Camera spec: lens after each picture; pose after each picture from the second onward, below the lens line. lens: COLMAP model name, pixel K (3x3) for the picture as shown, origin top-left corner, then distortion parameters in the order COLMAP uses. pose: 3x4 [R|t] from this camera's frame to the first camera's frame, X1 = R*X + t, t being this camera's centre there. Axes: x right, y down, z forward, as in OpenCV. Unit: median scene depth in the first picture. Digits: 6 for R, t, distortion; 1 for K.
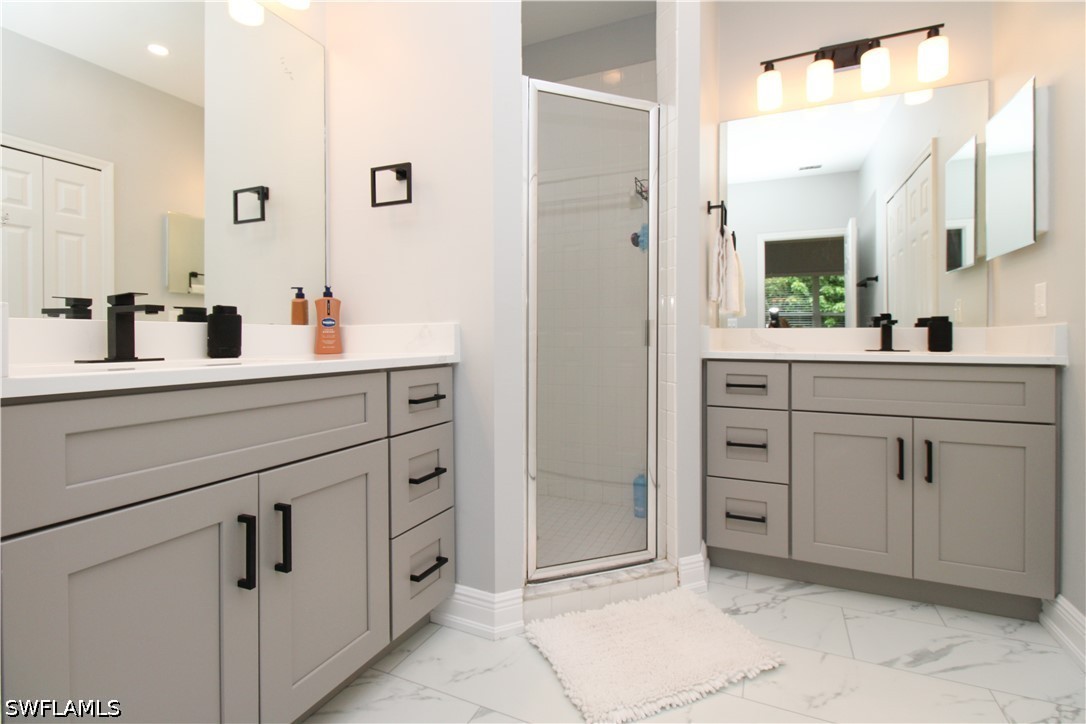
lens RADIAL K [[502.7, 0, 553.8], [0, 502.7, 331.6], [0, 0, 1]] dist [0.026845, -0.014903]
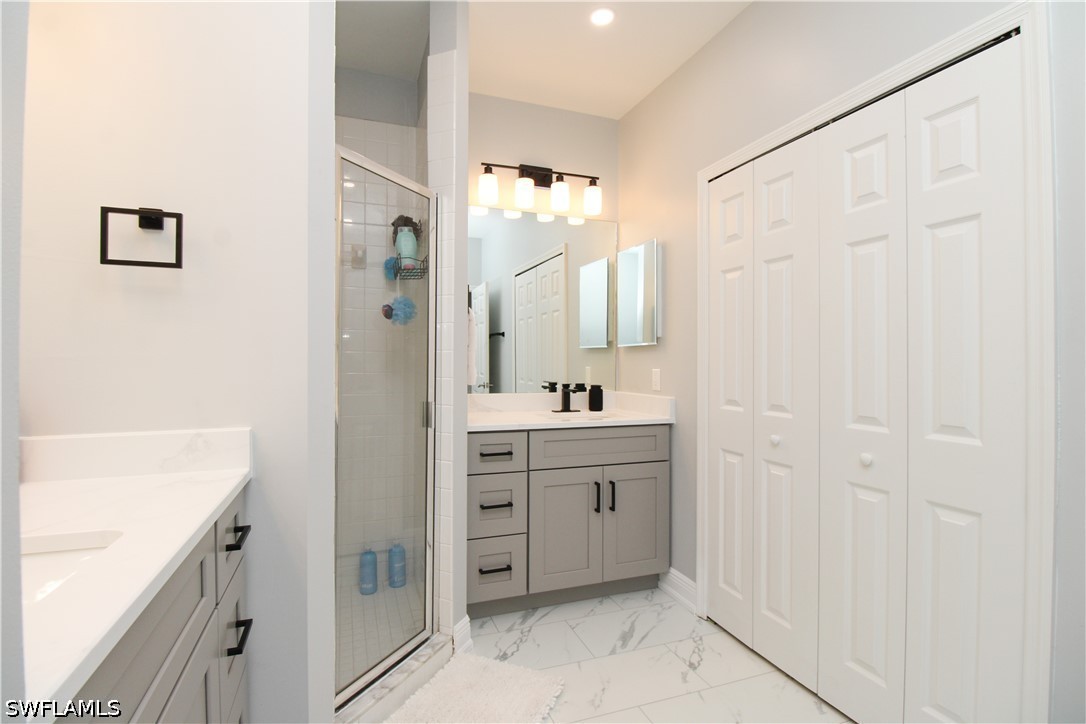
lens RADIAL K [[508.9, 0, 542.7], [0, 508.9, 349.7], [0, 0, 1]] dist [0.001988, -0.013671]
pose [[0.729119, 0.021287, 0.684056, -0.355666], [-0.011573, 0.999757, -0.018776, -0.114277], [-0.684289, 0.005773, 0.729188, 0.088931]]
